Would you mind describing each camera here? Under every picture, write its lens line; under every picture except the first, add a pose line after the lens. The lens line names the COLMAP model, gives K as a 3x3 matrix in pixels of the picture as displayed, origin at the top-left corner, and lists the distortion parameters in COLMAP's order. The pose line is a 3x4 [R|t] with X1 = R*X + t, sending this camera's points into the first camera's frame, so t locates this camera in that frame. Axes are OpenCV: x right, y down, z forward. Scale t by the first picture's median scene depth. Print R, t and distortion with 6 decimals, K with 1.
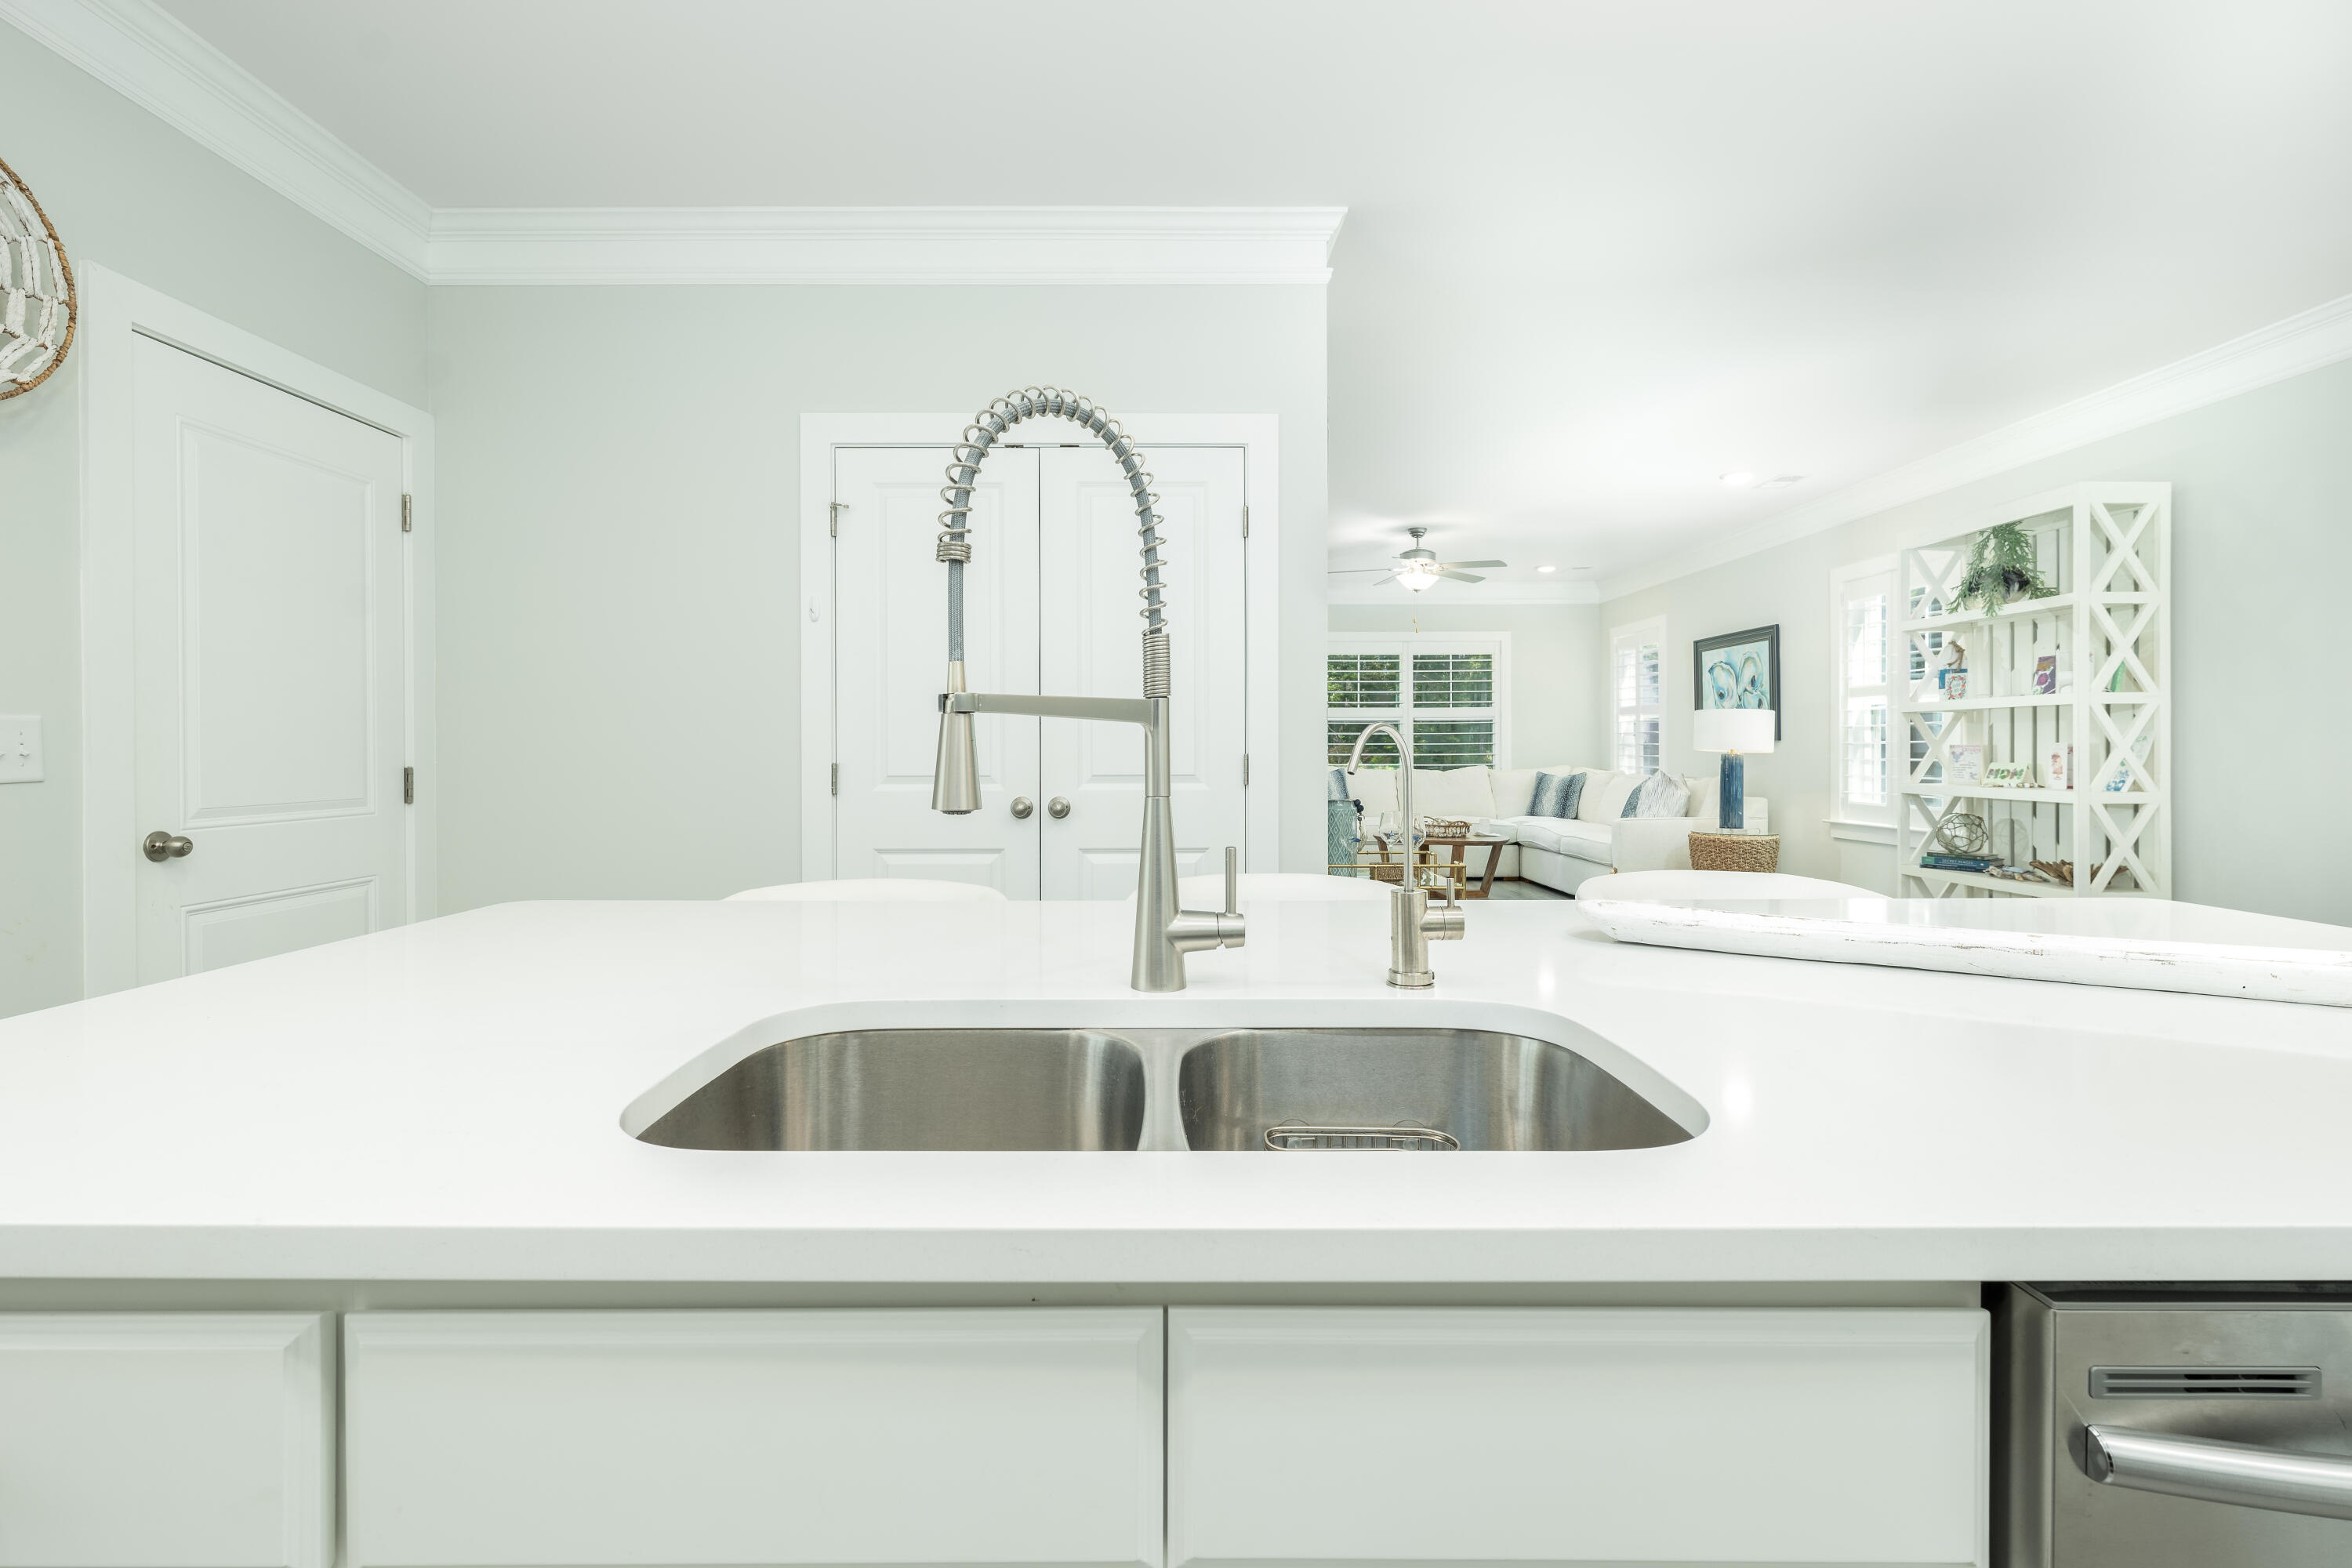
lens RADIAL K [[1052.1, 0, 1170.1], [0, 1052.1, 760.6], [0, 0, 1]] dist [-0.000108, 0.000326]
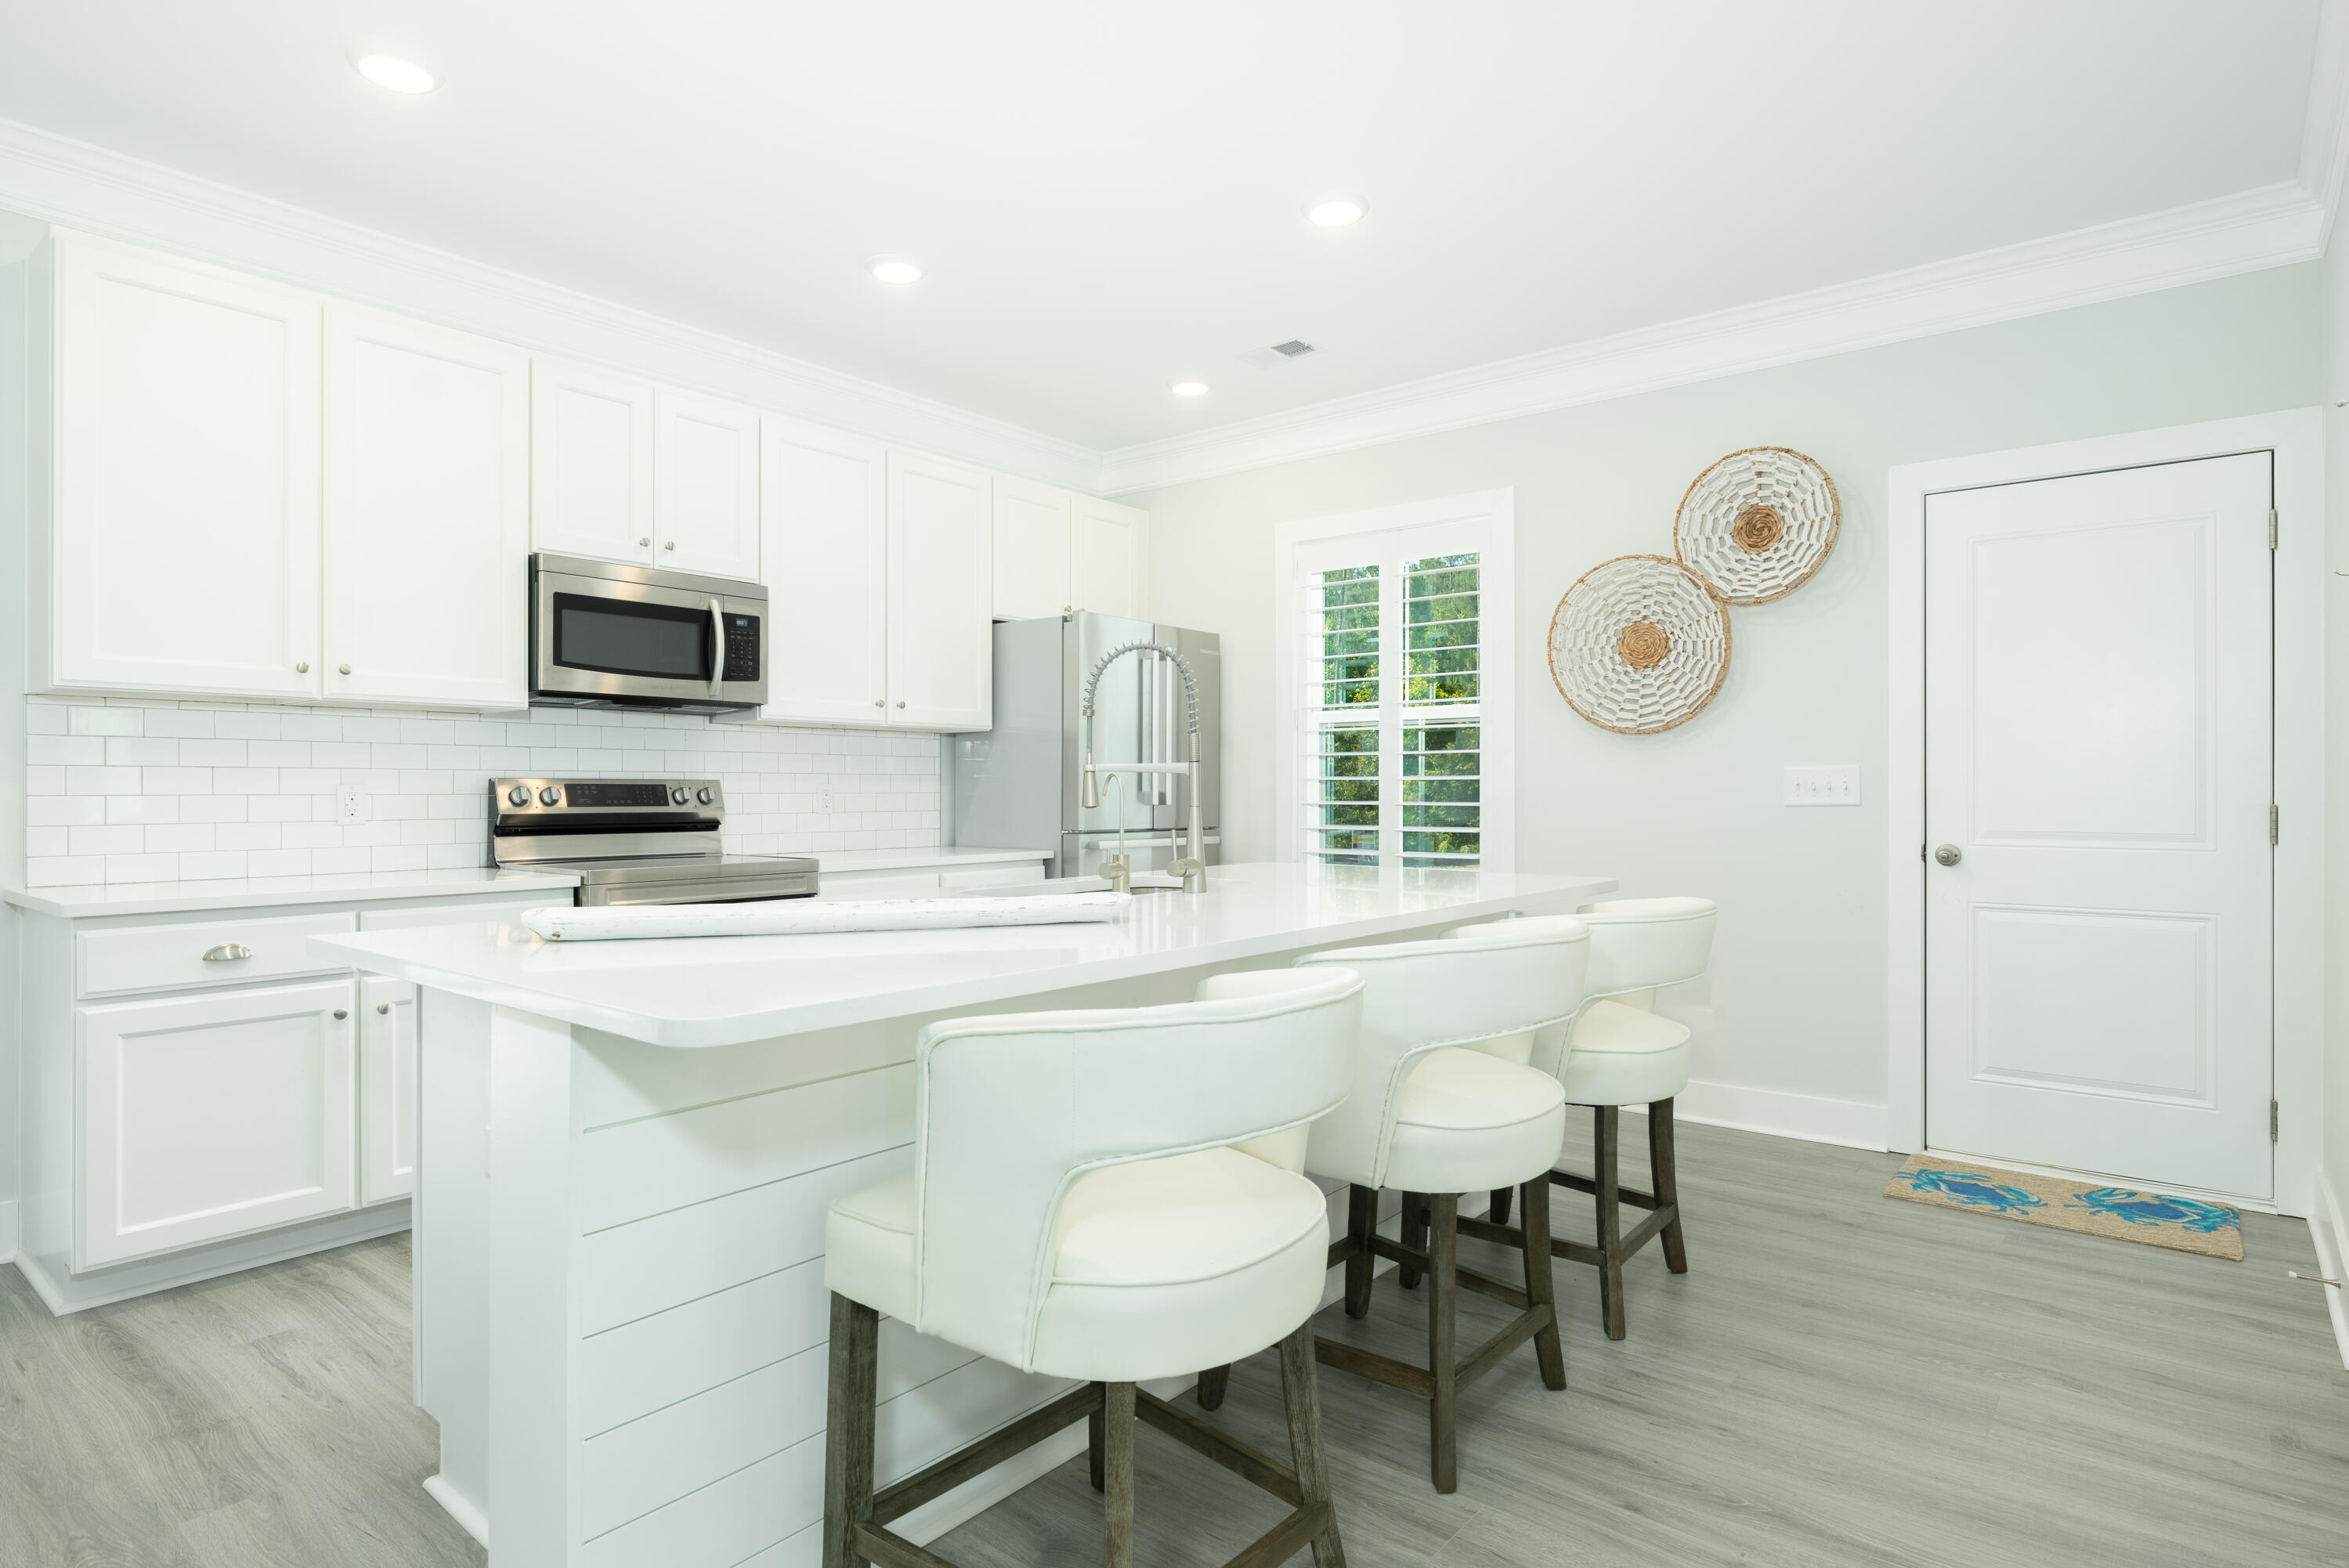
lens RADIAL K [[1266.1, 0, 1174.5], [0, 1266.1, 784.0], [0, 0, 1]] dist [-0.000697, -0.000146]
pose [[-0.627094, -0.000918, -0.778943, 1.132430], [-0.007301, 0.999962, 0.004698, -0.014936], [0.778909, 0.008633, -0.627078, 1.435573]]
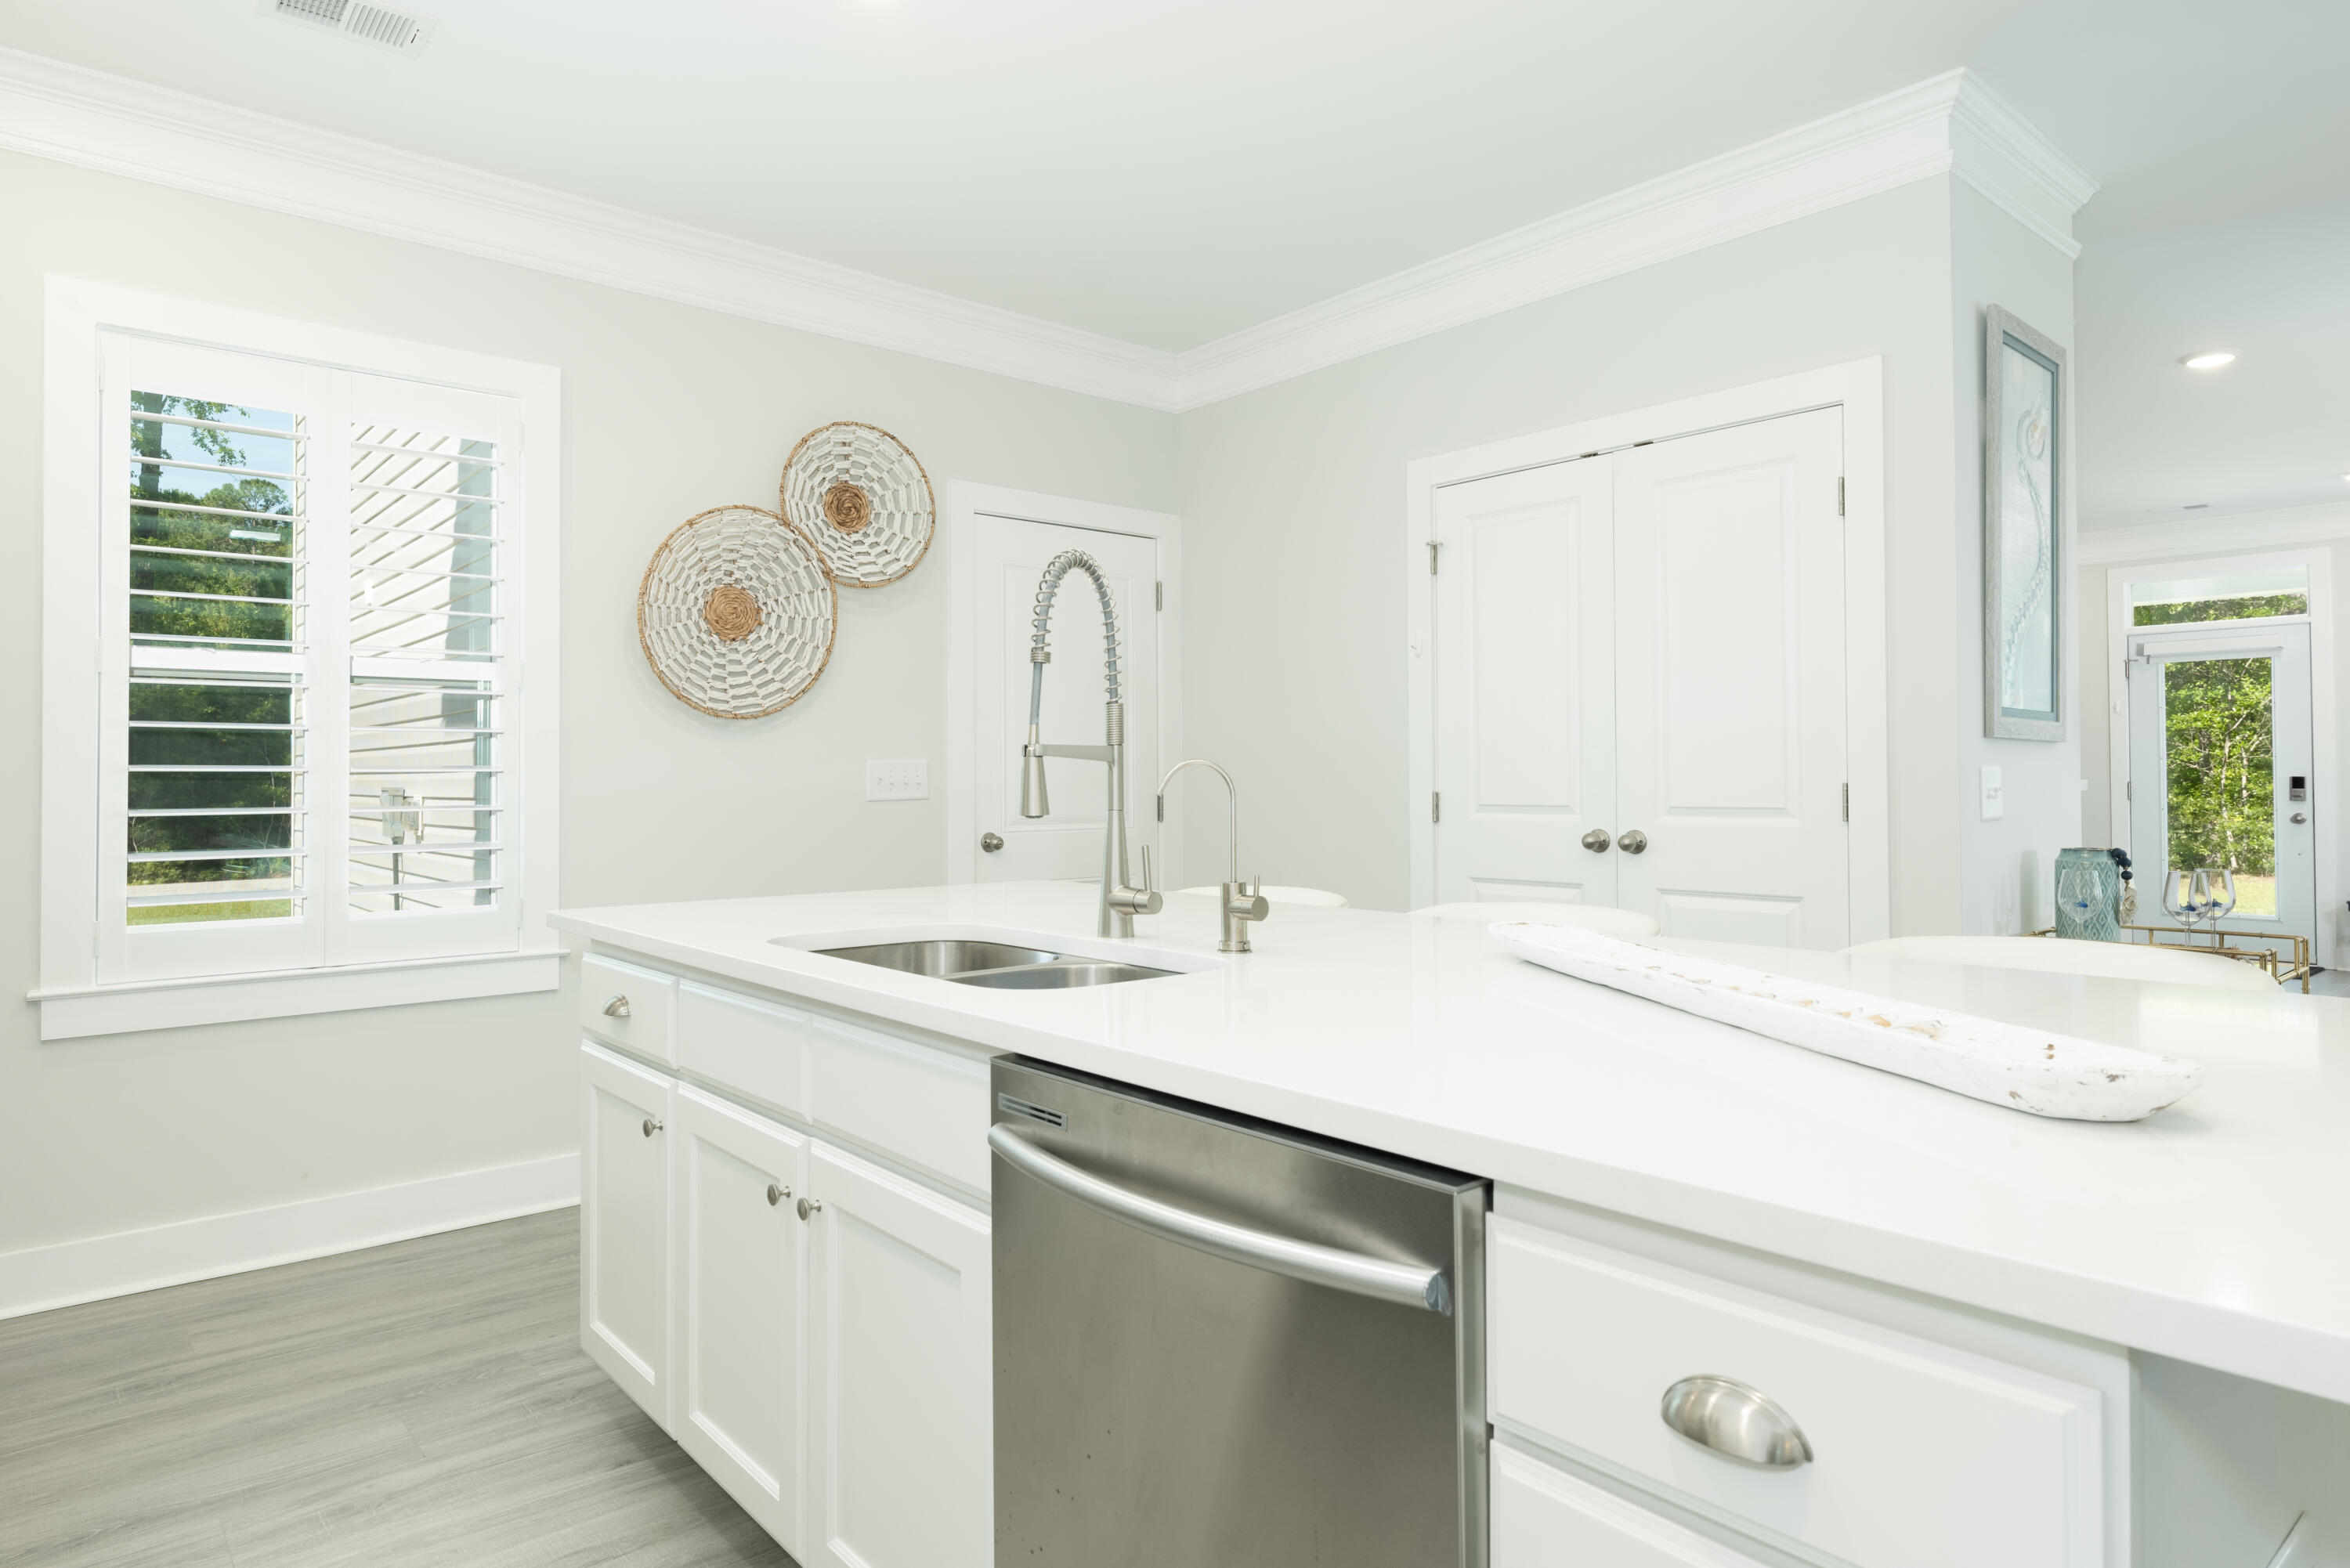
lens RADIAL K [[1369.9, 0, 1175.0], [0, 1369.9, 784.0], [0, 0, 1]] dist [-0.001133, 0.001035]
pose [[0.651243, 0.000793, -0.758869, 0.853238], [-0.005482, 0.999978, -0.003659, 0.001860], [0.758849, 0.006543, 0.651234, -0.119579]]
